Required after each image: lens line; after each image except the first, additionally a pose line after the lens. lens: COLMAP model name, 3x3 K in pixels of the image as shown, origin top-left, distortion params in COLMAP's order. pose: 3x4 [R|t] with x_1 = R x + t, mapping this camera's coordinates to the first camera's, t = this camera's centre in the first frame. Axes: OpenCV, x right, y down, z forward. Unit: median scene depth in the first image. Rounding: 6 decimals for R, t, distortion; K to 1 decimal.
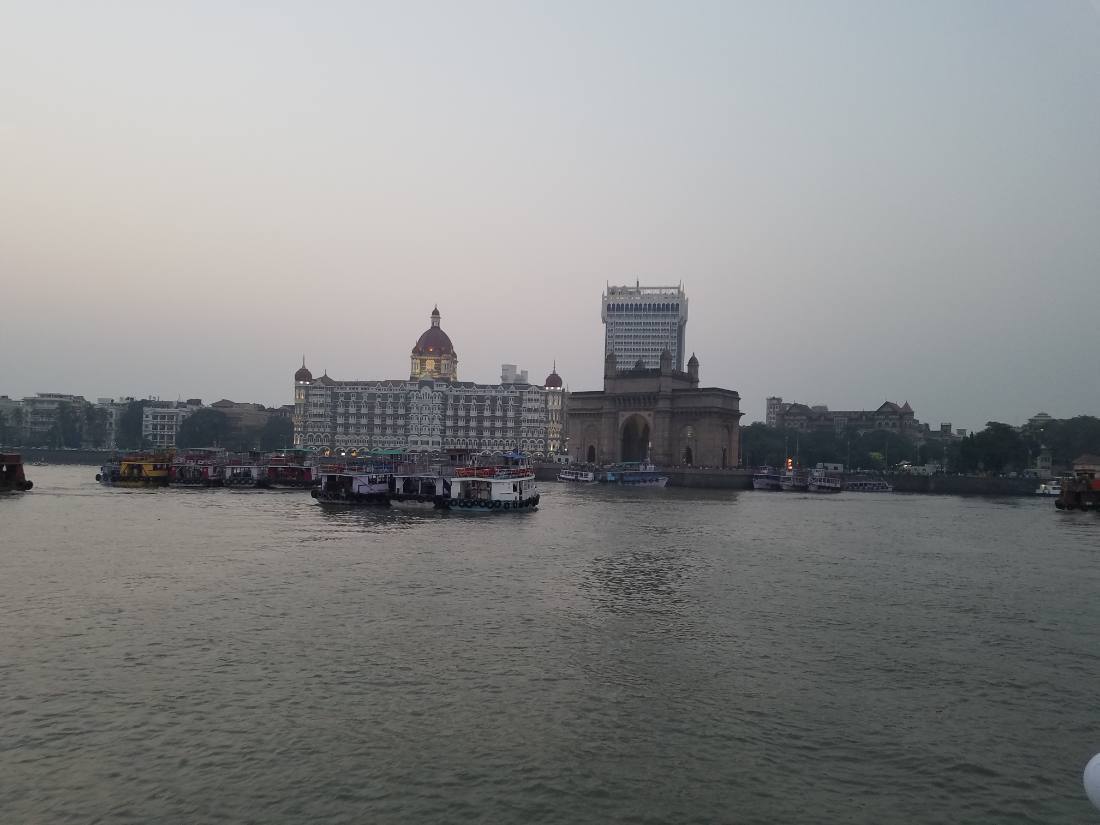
lens RADIAL K [[819.6, 0, 557.3], [0, 819.6, 430.7], [0, 0, 1]] dist [0.291298, -0.469424]
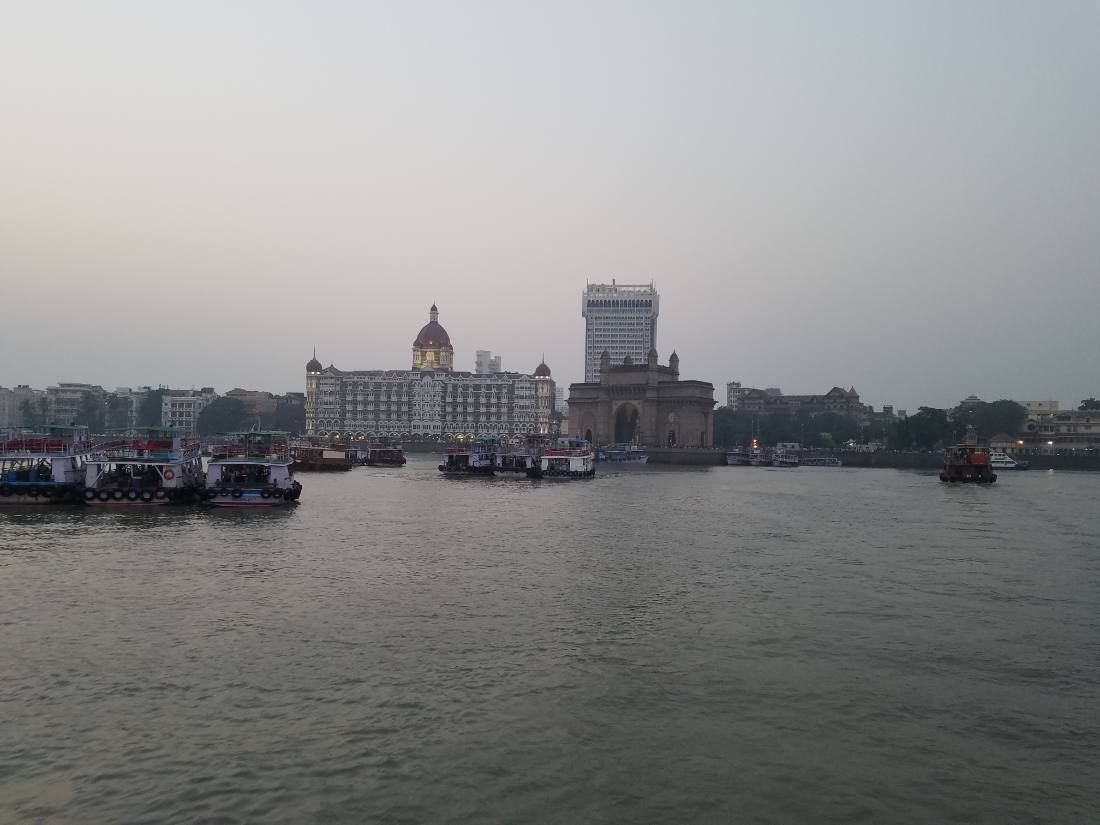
lens RADIAL K [[823.0, 0, 550.0], [0, 823.0, 412.5], [0, 0, 1]] dist [0.301871, -0.506988]
pose [[0.998956, -0.006217, 0.045260, -0.044843], [0.006149, 0.999980, 0.001629, -0.005491], [-0.045269, -0.001349, 0.998974, -0.117723]]
